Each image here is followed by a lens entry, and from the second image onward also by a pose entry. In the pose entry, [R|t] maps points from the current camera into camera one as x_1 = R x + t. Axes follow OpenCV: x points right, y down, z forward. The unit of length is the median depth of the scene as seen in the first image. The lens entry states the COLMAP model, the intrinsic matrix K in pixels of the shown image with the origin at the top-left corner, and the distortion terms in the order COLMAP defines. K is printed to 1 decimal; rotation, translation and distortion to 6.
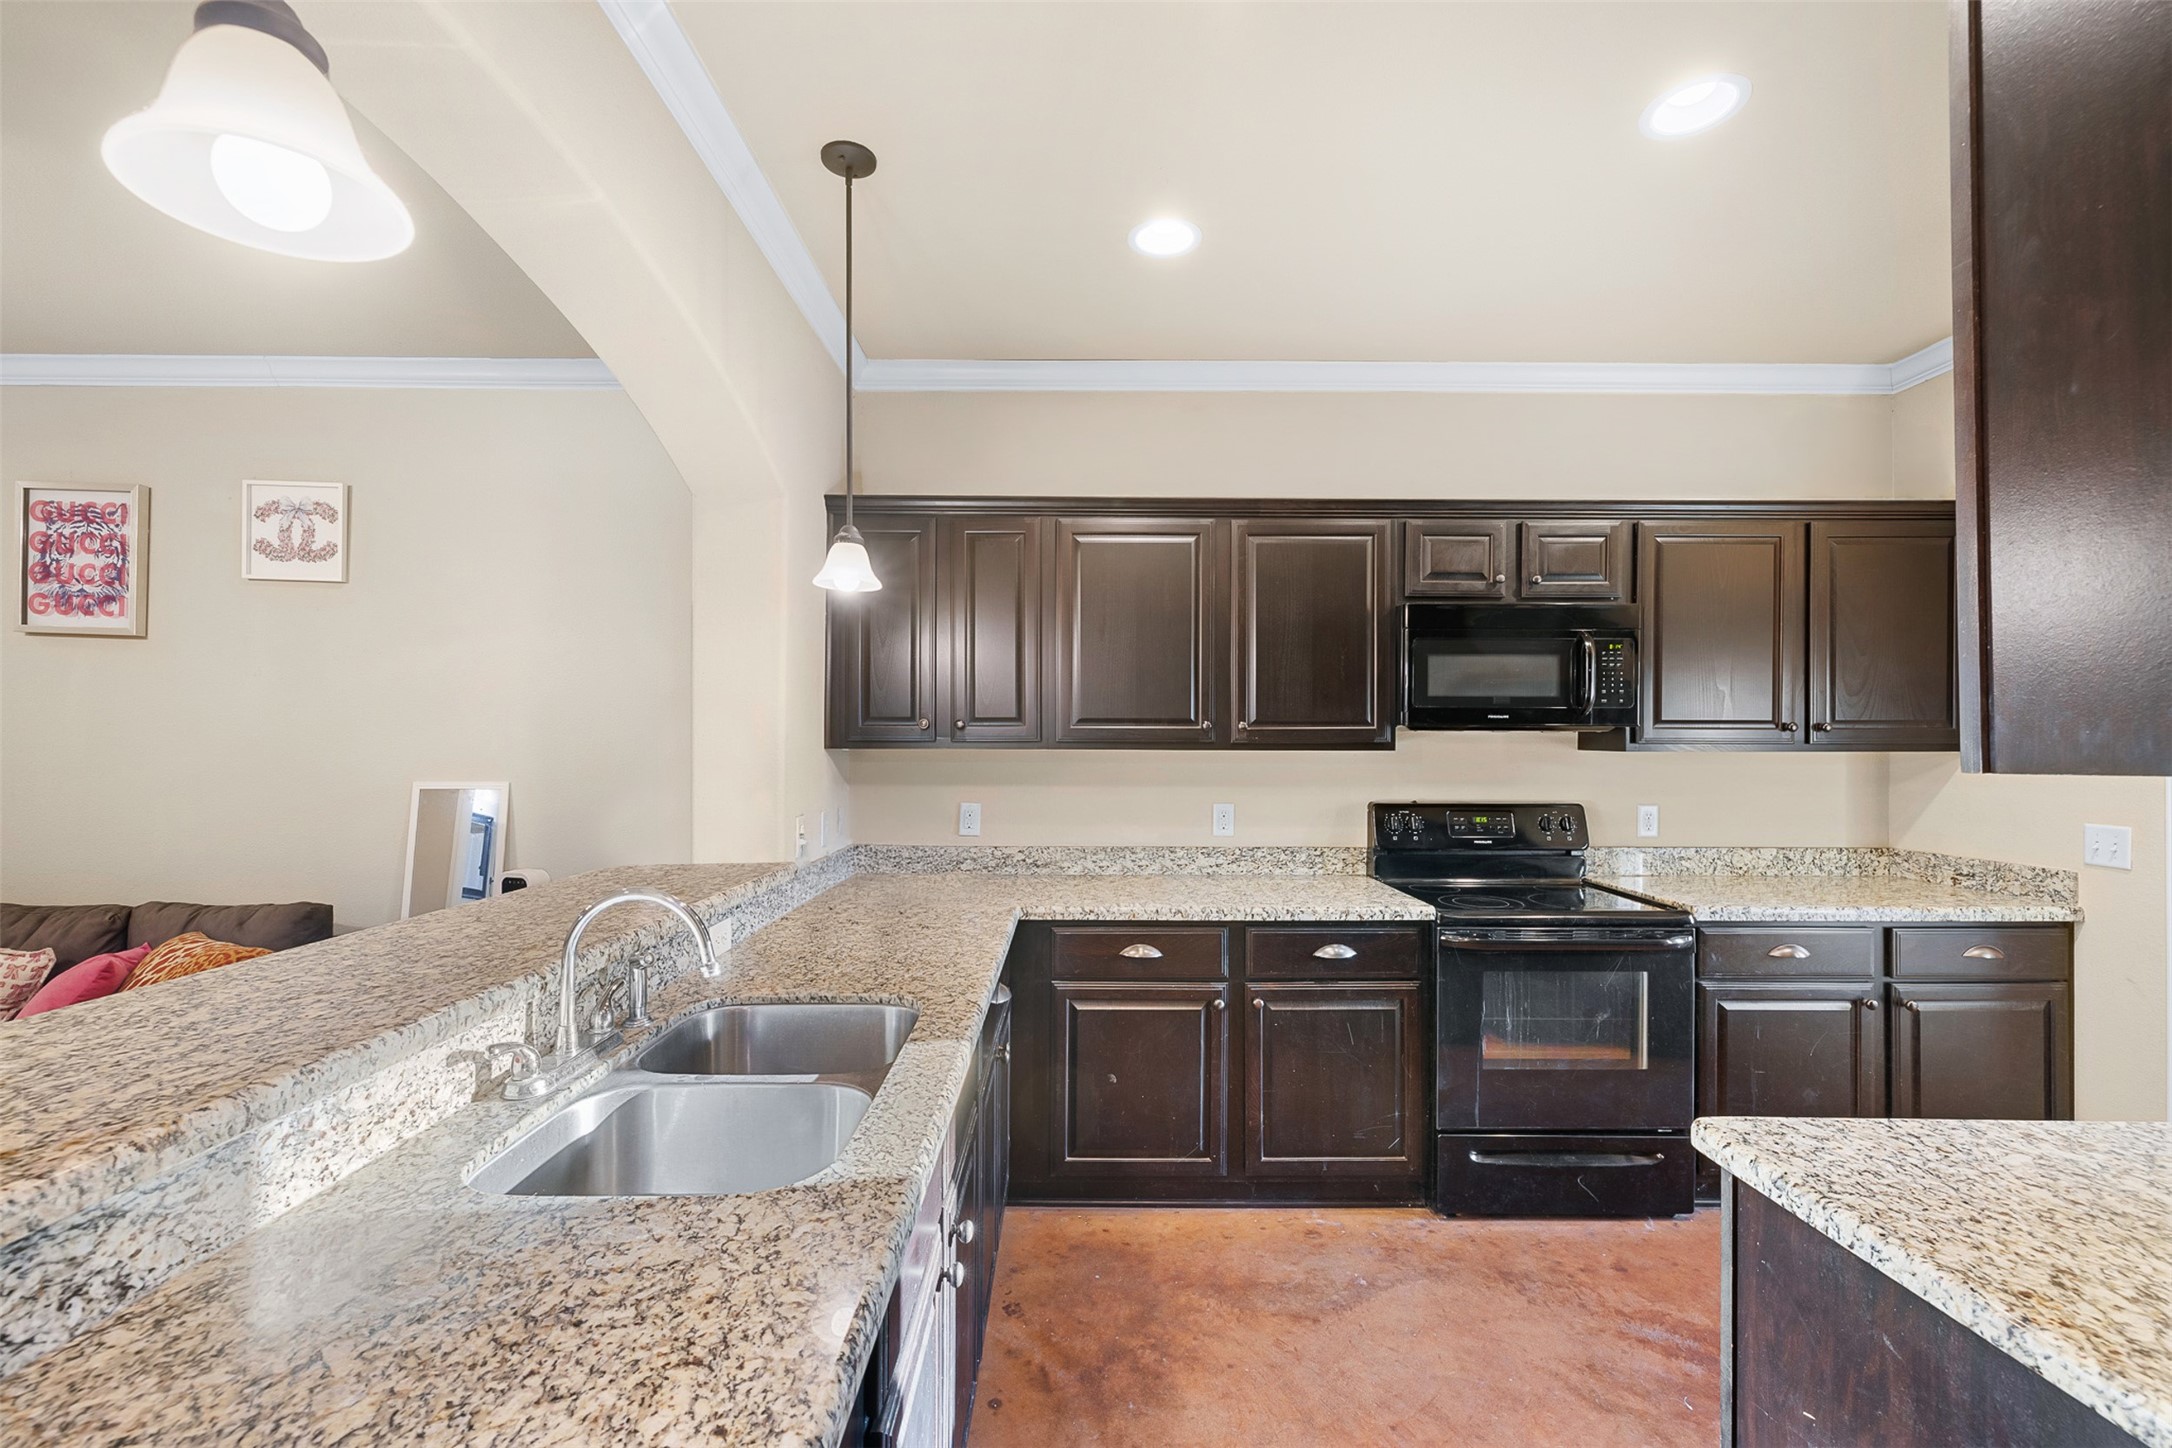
lens RADIAL K [[929.8, 0, 1086.0], [0, 929.8, 724.0], [0, 0, 1]] dist [0.003899, -0.000164]
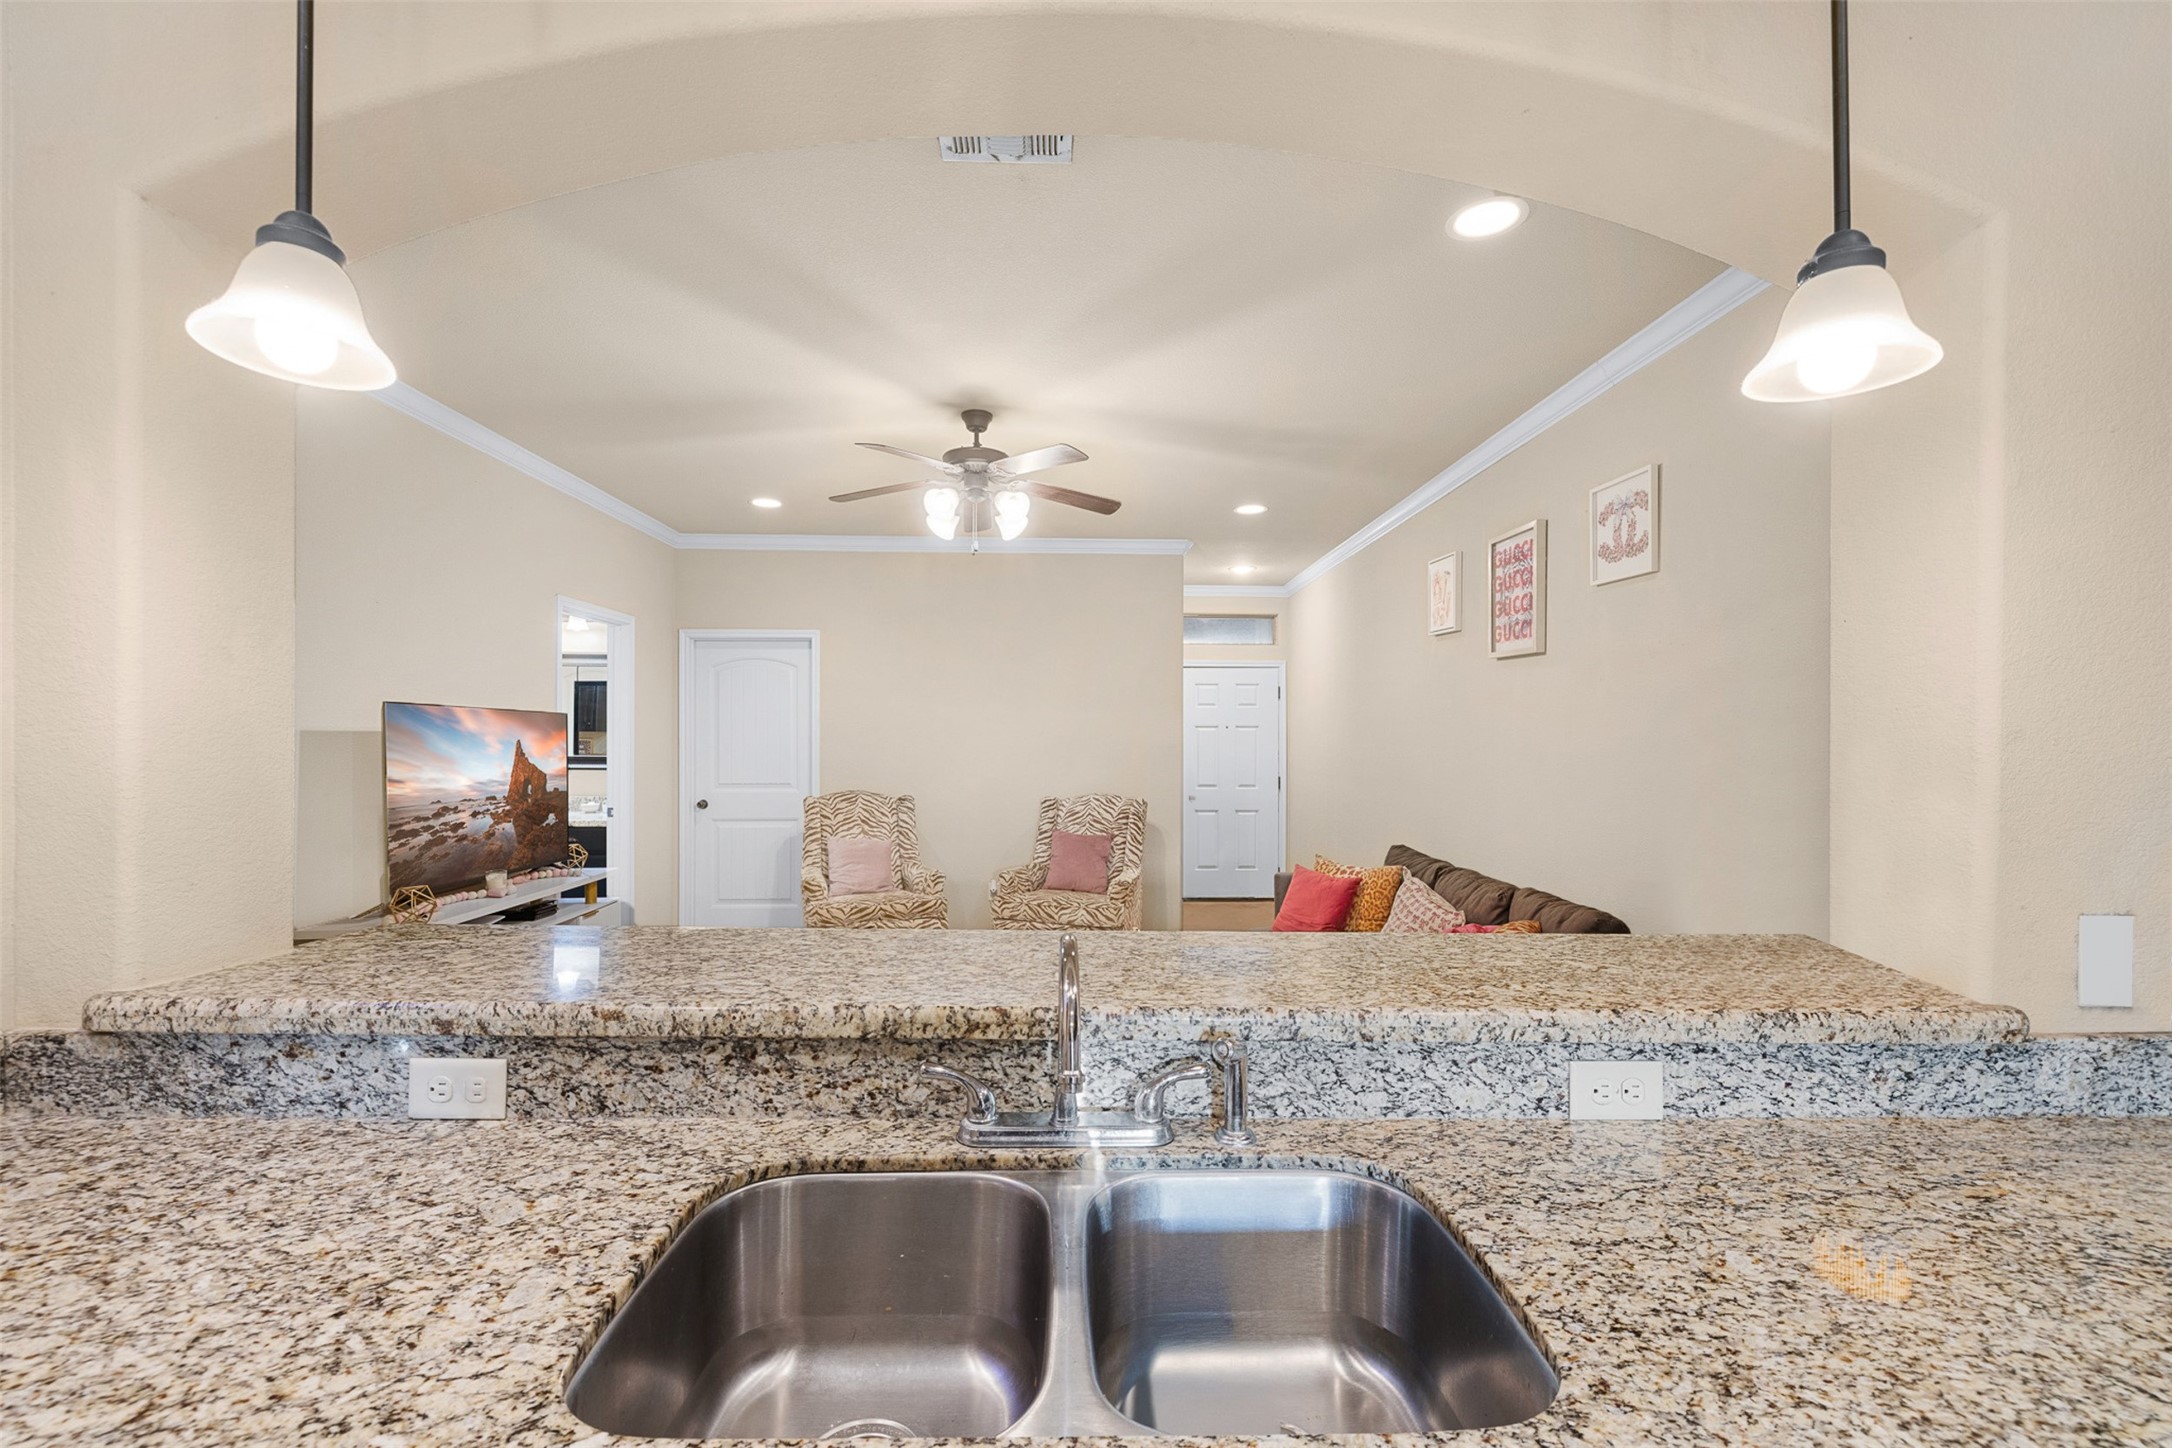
lens RADIAL K [[929.8, 0, 1086.0], [0, 929.8, 724.0], [0, 0, 1]] dist [0.003899, -0.000164]
pose [[0.003411, -0.020016, -0.999794, 0.360832], [0.011892, 0.999730, -0.019974, 0.029930], [0.999923, -0.011822, 0.003648, 1.380073]]
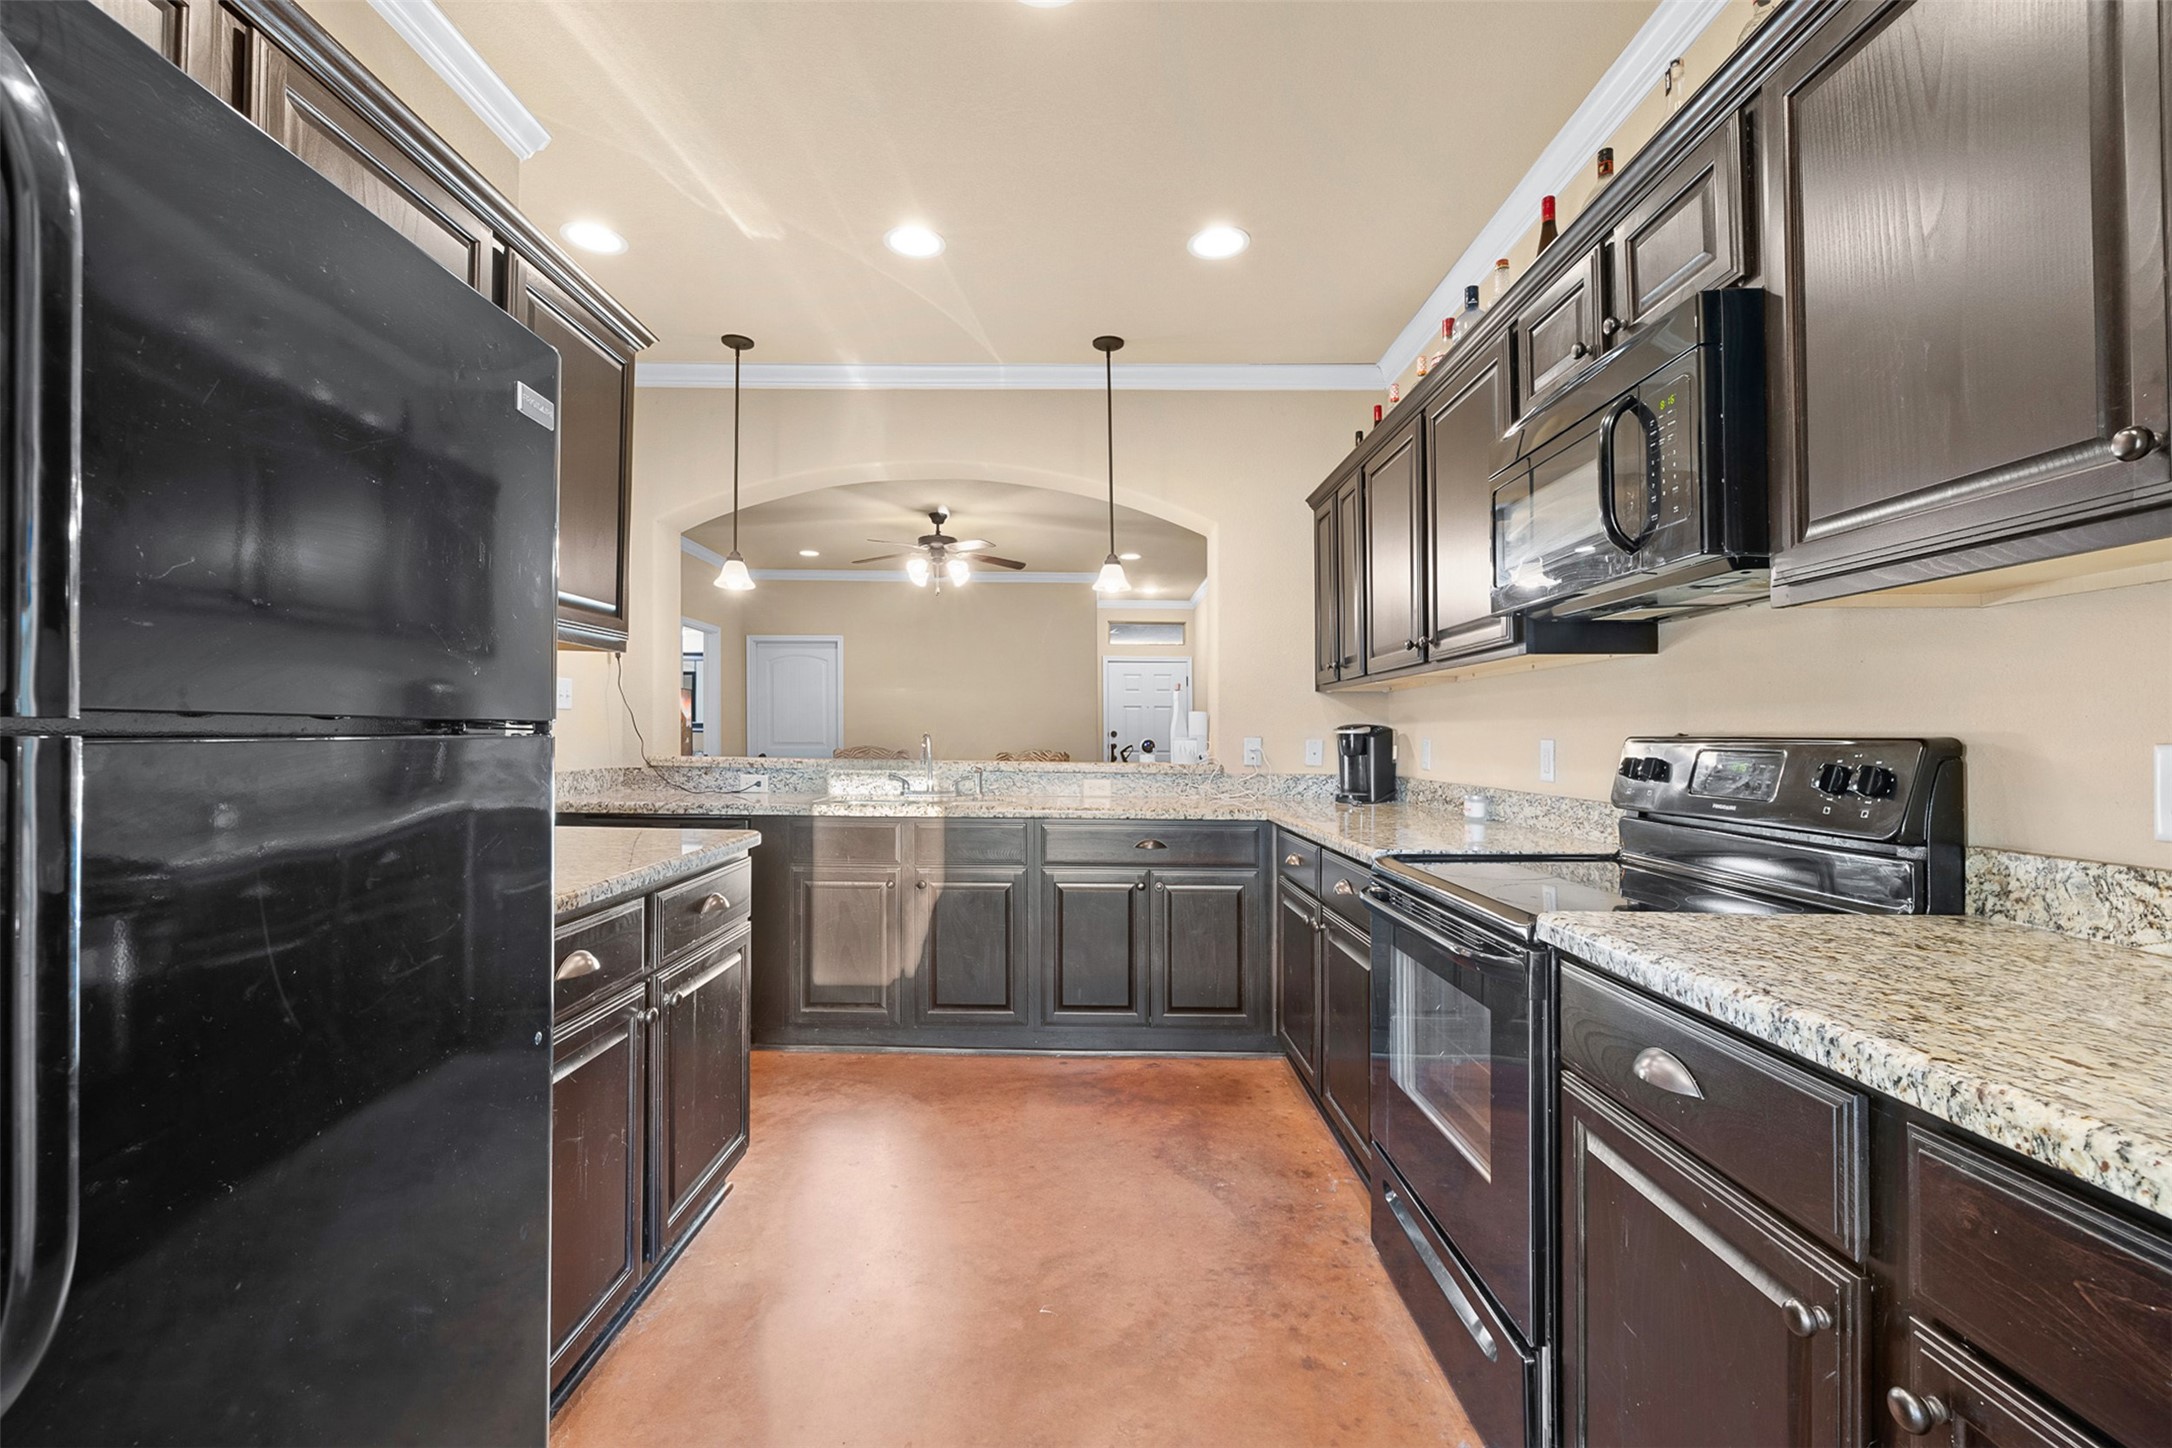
lens RADIAL K [[958.7, 0, 1086.0], [0, 958.7, 724.0], [0, 0, 1]] dist [0.000776, -0.000047]
pose [[-0.015319, -0.016267, -0.999750, 3.215230], [0.009693, 0.999818, -0.016417, 0.270275], [0.999836, -0.009942, -0.015159, 2.074512]]
